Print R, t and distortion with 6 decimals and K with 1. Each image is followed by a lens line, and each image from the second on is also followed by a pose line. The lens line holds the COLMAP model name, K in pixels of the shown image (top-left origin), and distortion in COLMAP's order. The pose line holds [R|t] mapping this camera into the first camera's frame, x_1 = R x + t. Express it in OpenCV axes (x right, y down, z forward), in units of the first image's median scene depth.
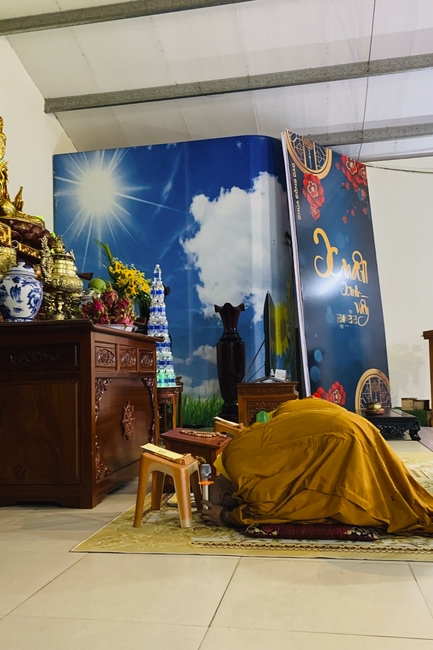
lens RADIAL K [[597.0, 0, 210.9], [0, 597.0, 340.0], [0, 0, 1]] dist [0.054471, -0.017034]
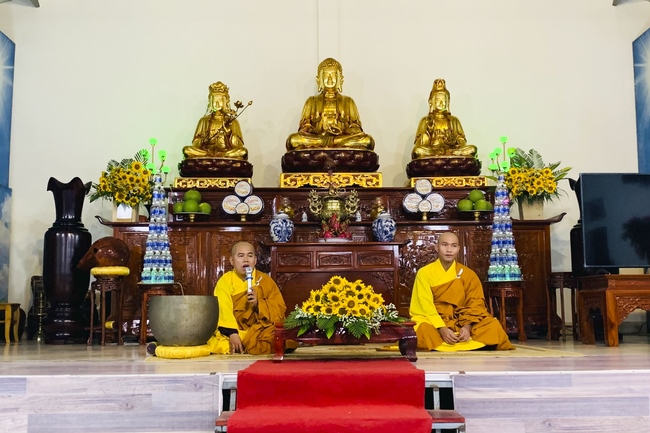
lens RADIAL K [[745.9, 0, 325.0], [0, 745.9, 216.5], [0, 0, 1]] dist [0.064081, -0.040715]
pose [[0.216976, -0.107246, -0.970268, 0.799295], [0.069134, 0.993139, -0.094314, 0.046640], [0.973726, -0.046615, 0.222901, 0.263773]]
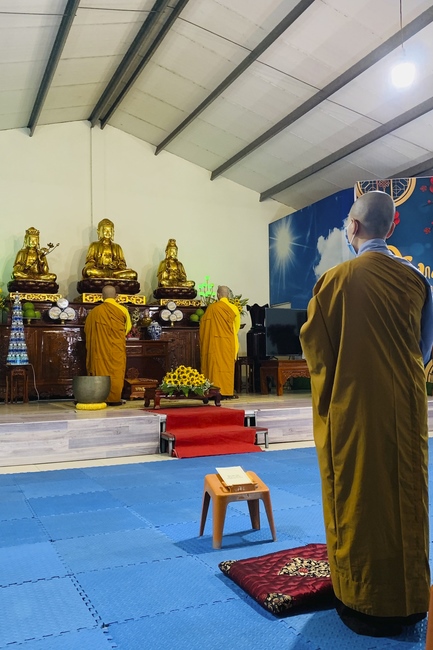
lens RADIAL K [[579.5, 0, 226.7], [0, 579.5, 323.8], [0, 0, 1]] dist [0.101366, -0.004273]
pose [[0.607731, -0.047414, -0.792726, 0.998885], [0.057568, 0.998220, -0.015572, -0.009754], [0.792053, -0.036172, 0.609379, -0.102573]]
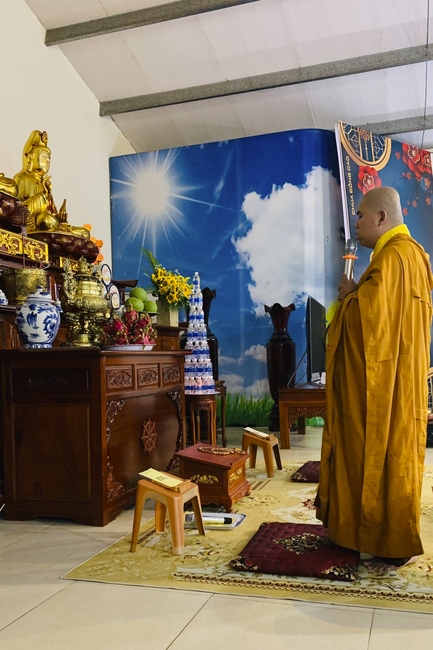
lens RADIAL K [[595.6, 0, 218.2], [0, 595.6, 352.0], [0, 0, 1]] dist [0.047795, -0.015036]
pose [[0.992094, -0.002205, -0.125477, 0.049929], [0.008307, 0.998807, 0.048129, -0.027094], [0.125221, -0.048791, 0.990928, 0.001094]]
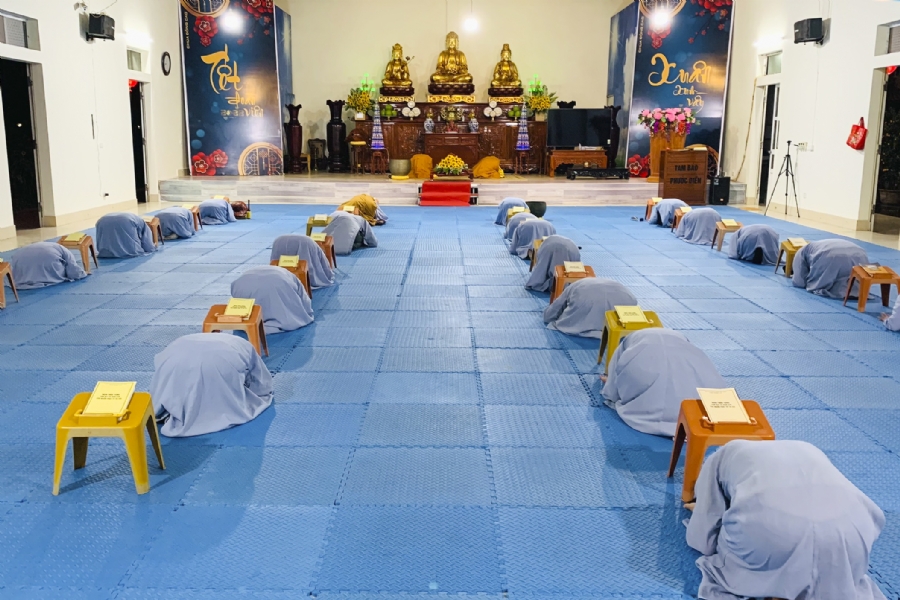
lens RADIAL K [[833.8, 0, 450.0], [0, 833.8, 300.0], [0, 0, 1]] dist [0.021497, -0.025920]
pose [[0.207183, 0.213761, -0.954663, 2.340084], [0.056865, 0.971555, 0.229885, -0.091961], [0.976648, -0.101915, 0.189134, -0.037923]]
